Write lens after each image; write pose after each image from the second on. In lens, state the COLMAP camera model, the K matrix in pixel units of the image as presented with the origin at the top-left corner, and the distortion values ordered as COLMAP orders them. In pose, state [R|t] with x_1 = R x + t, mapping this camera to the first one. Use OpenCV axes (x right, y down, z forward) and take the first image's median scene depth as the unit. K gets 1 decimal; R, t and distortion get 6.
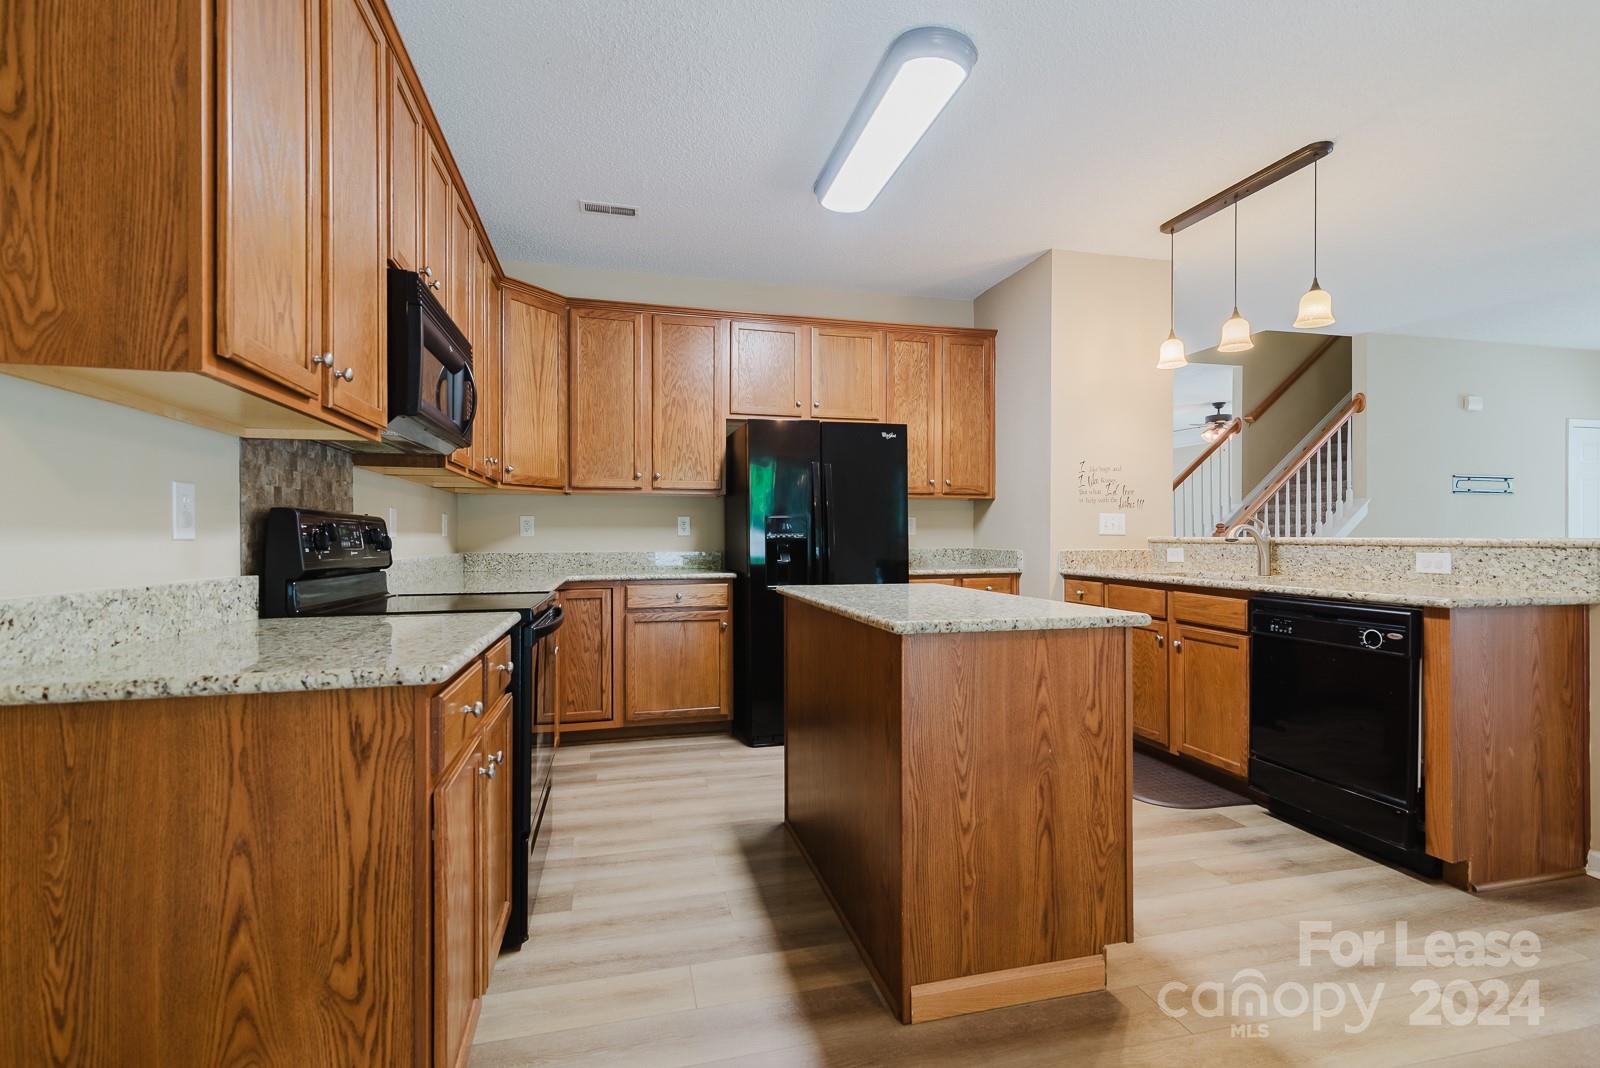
lens RADIAL K [[733.0, 0, 800.6], [0, 733.0, 532.7], [0, 0, 1]] dist [0.014701, -0.002712]
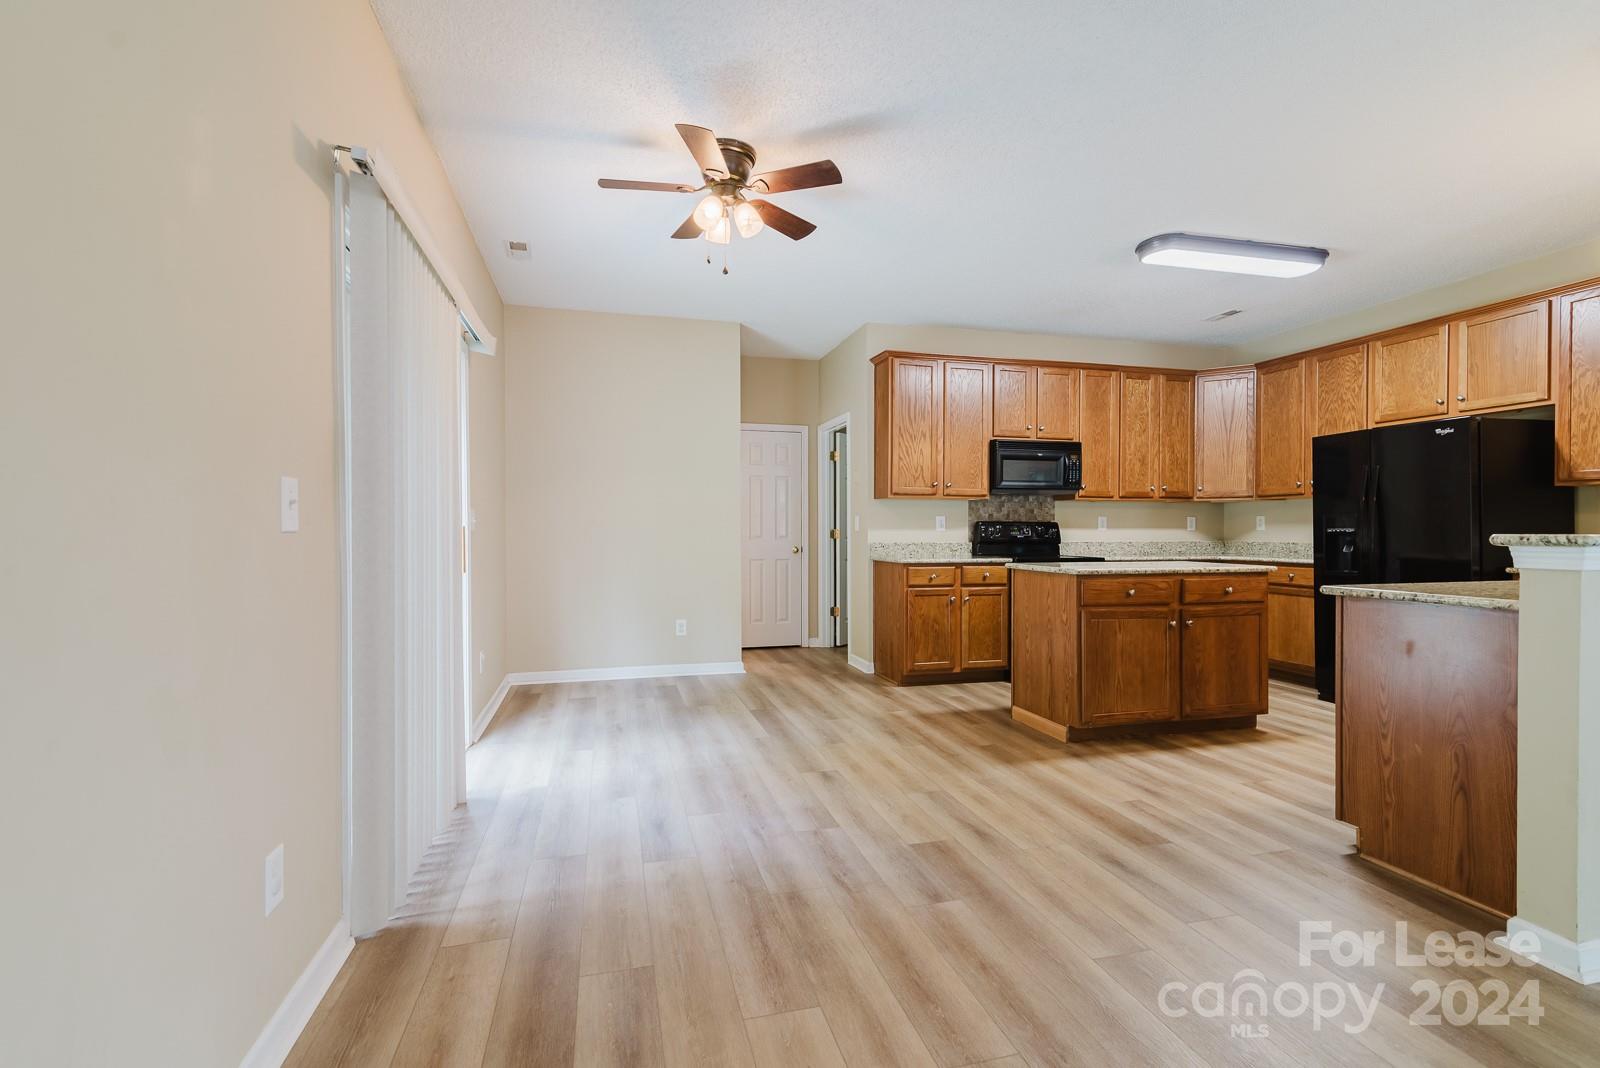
lens RADIAL K [[733.0, 0, 798.3], [0, 733.0, 534.2], [0, 0, 1]] dist [0.014701, -0.002712]
pose [[0.009534, 0.006115, -0.999936, 1.833545], [0.004237, 0.999972, 0.006156, -0.000213], [0.999946, -0.004296, 0.009507, 0.155114]]
